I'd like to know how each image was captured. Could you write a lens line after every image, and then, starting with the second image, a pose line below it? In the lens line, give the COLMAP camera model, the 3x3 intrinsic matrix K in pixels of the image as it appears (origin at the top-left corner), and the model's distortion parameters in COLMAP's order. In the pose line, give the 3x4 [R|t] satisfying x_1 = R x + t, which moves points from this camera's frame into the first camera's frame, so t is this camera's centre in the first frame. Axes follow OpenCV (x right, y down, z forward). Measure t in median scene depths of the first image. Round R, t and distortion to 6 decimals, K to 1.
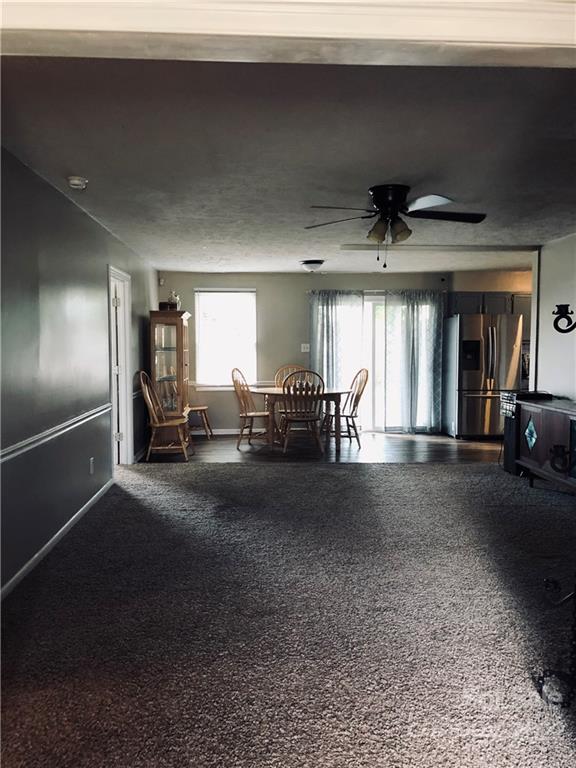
lens RADIAL K [[625.5, 0, 288.0], [0, 625.5, 384.0], [0, 0, 1]] dist [0.011589, 0.002884]
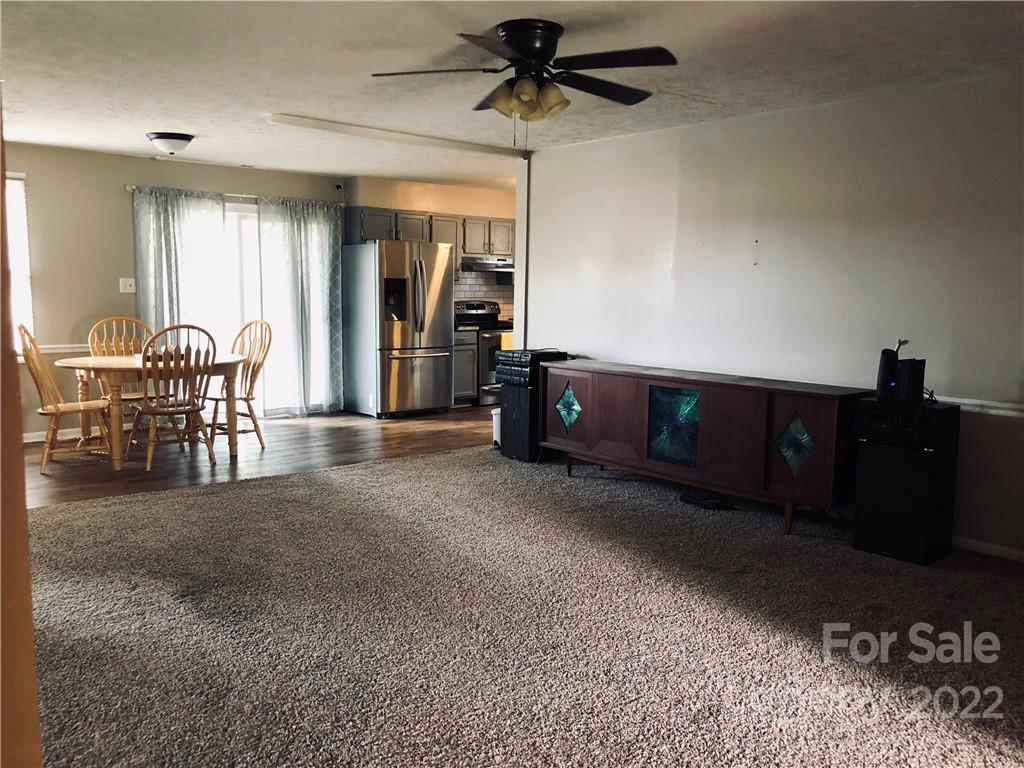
lens RADIAL K [[834.0, 0, 512.0], [0, 834.0, 384.0], [0, 0, 1]] dist [0.011589, 0.002884]
pose [[0.788057, -0.061286, 0.612544, -0.199842], [0.025518, 0.997429, 0.066965, -0.011181], [-0.615073, -0.037141, 0.787595, 0.193249]]
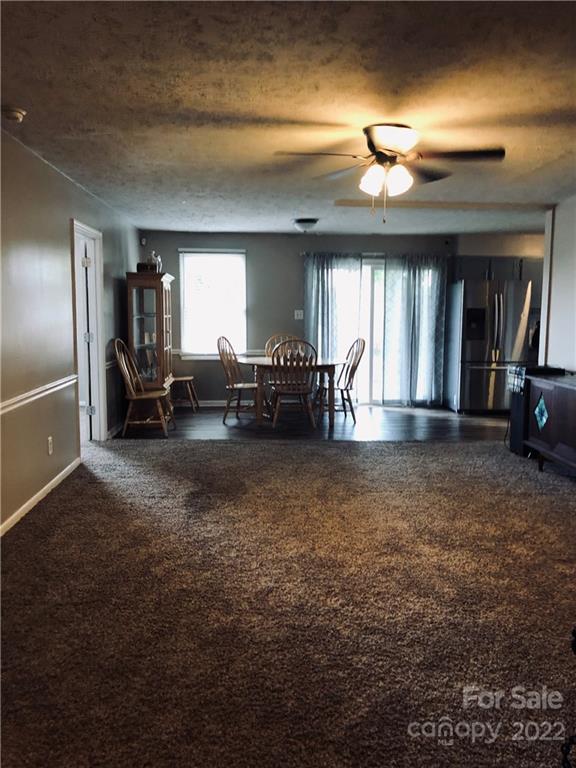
lens RADIAL K [[622.9, 0, 297.0], [0, 622.9, 378.7], [0, 0, 1]] dist [0.000200, 0.000444]
pose [[0.999898, 0.008523, 0.011457, 0.017854], [-0.009034, 0.998931, 0.045327, -0.005356], [-0.011058, -0.045426, 0.998906, 0.079493]]
